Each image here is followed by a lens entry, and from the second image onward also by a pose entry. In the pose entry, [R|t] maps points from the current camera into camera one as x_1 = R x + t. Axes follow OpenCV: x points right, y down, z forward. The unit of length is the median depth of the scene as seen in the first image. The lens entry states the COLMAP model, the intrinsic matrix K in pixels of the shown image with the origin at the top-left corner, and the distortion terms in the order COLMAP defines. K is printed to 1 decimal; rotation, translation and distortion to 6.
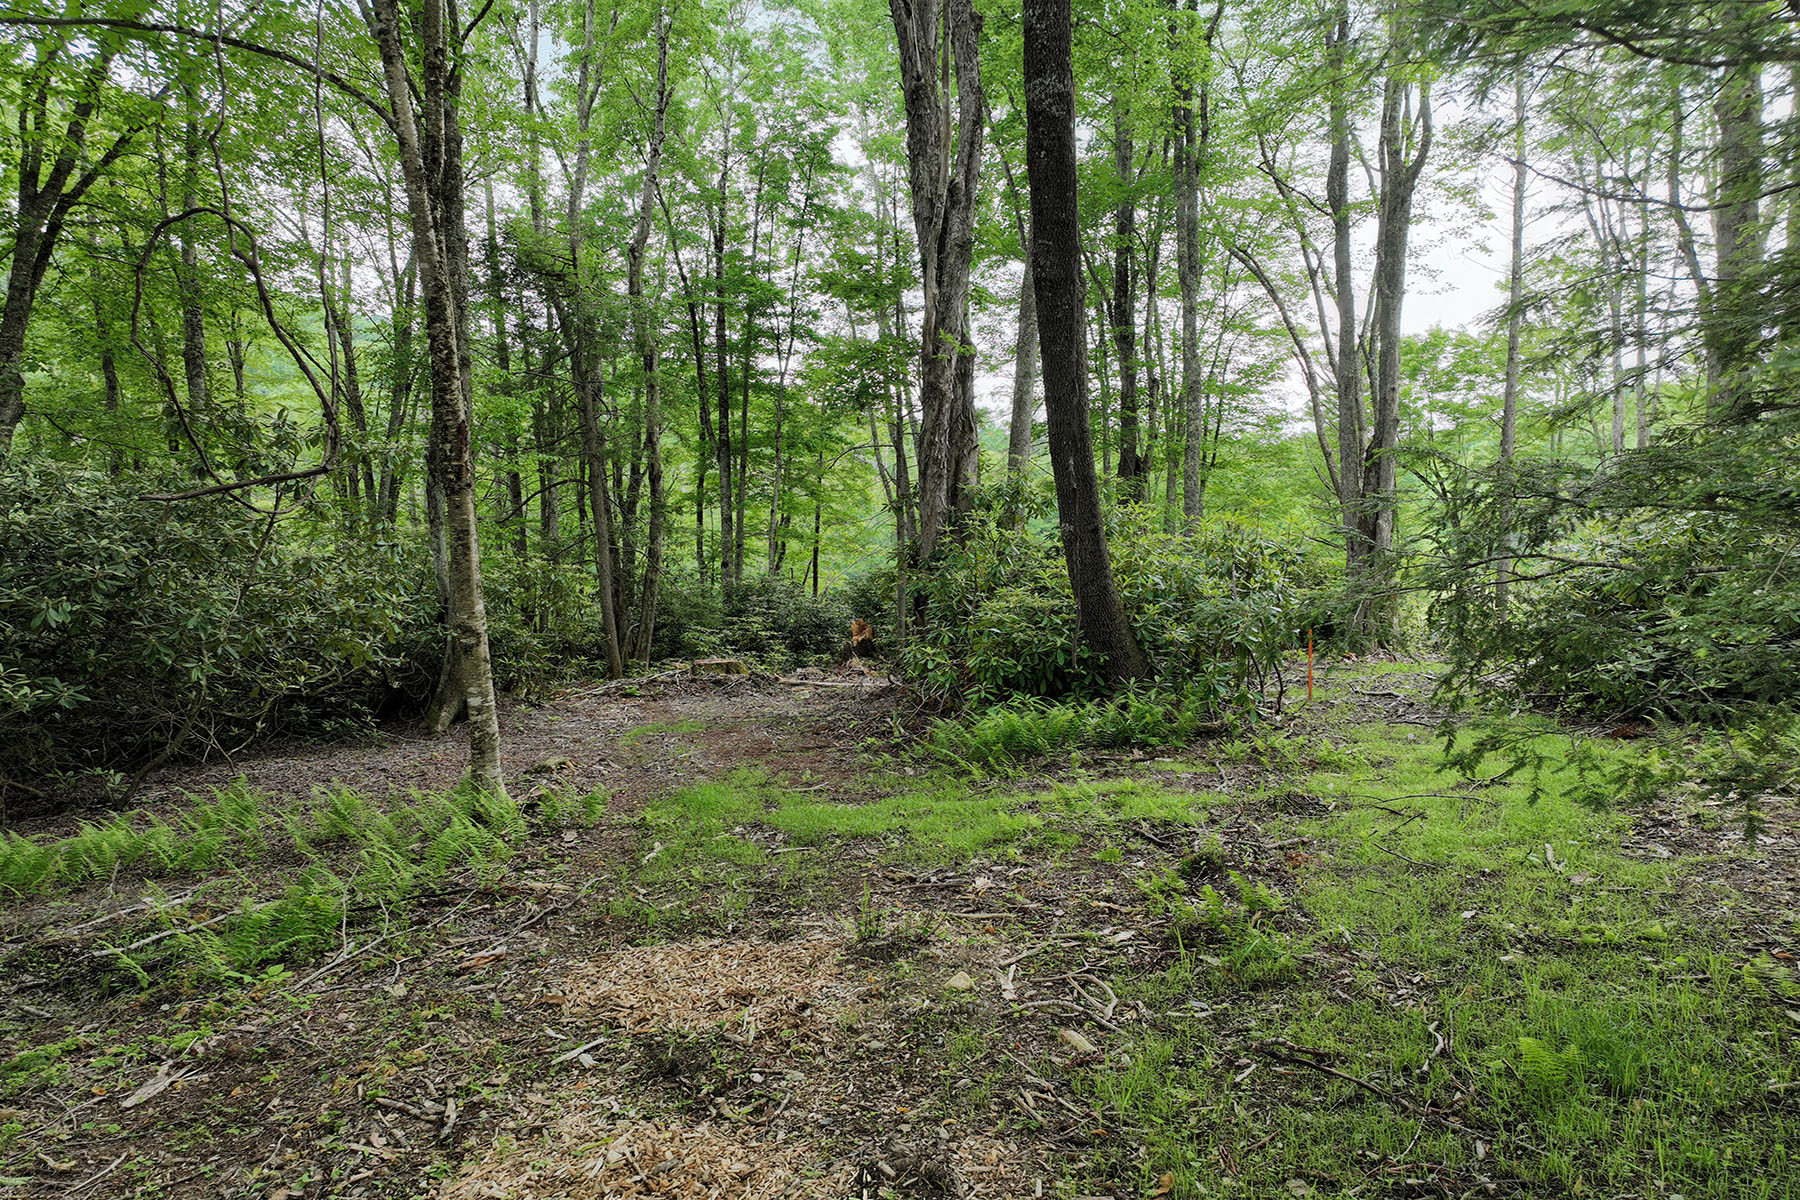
lens RADIAL K [[1268.7, 0, 894.8], [0, 1268.7, 601.6], [0, 0, 1]] dist [0.008432, 0.011412]
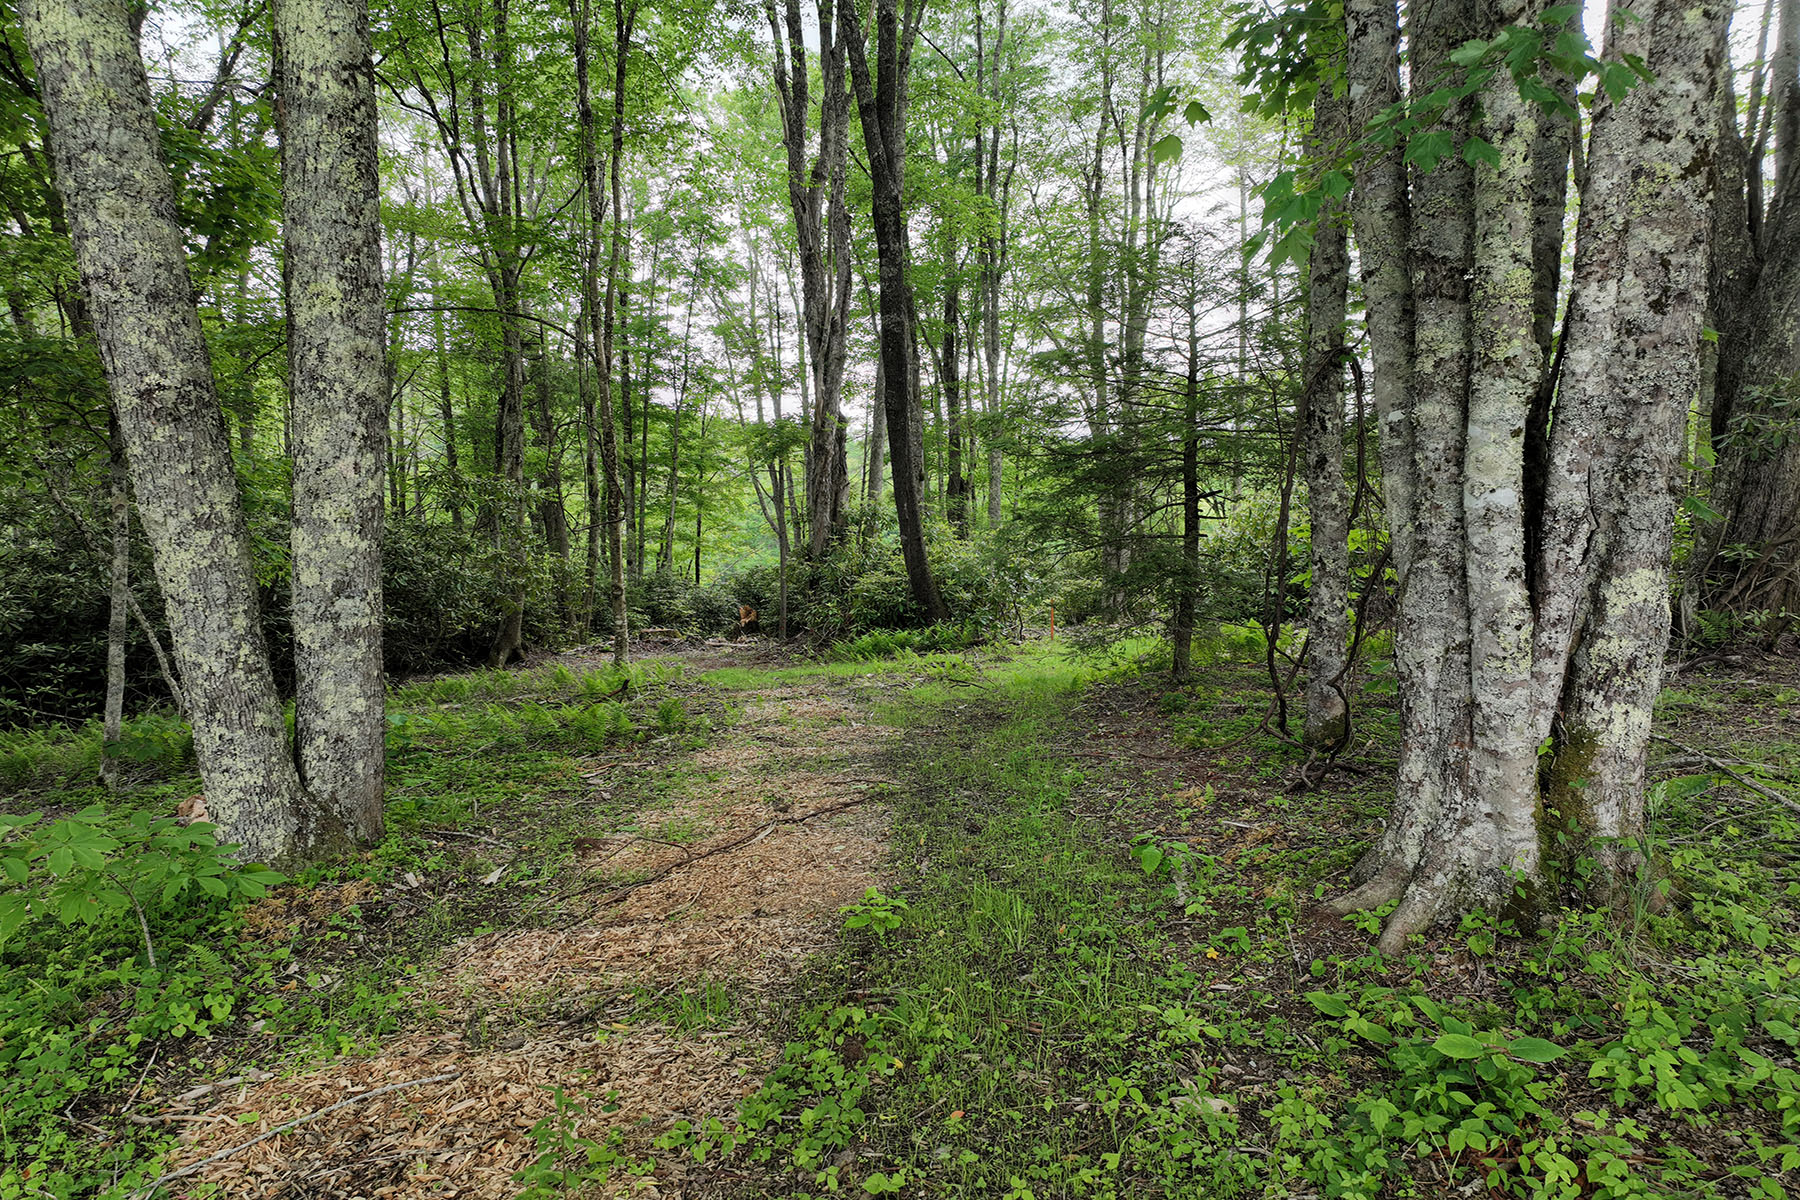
lens RADIAL K [[1268.7, 0, 894.8], [0, 1268.7, 601.6], [0, 0, 1]] dist [0.008432, 0.011412]
pose [[0.992787, -0.004992, 0.119791, -0.063164], [0.005102, 0.999987, -0.000612, 0.023006], [-0.119786, 0.001219, 0.992799, -0.530505]]
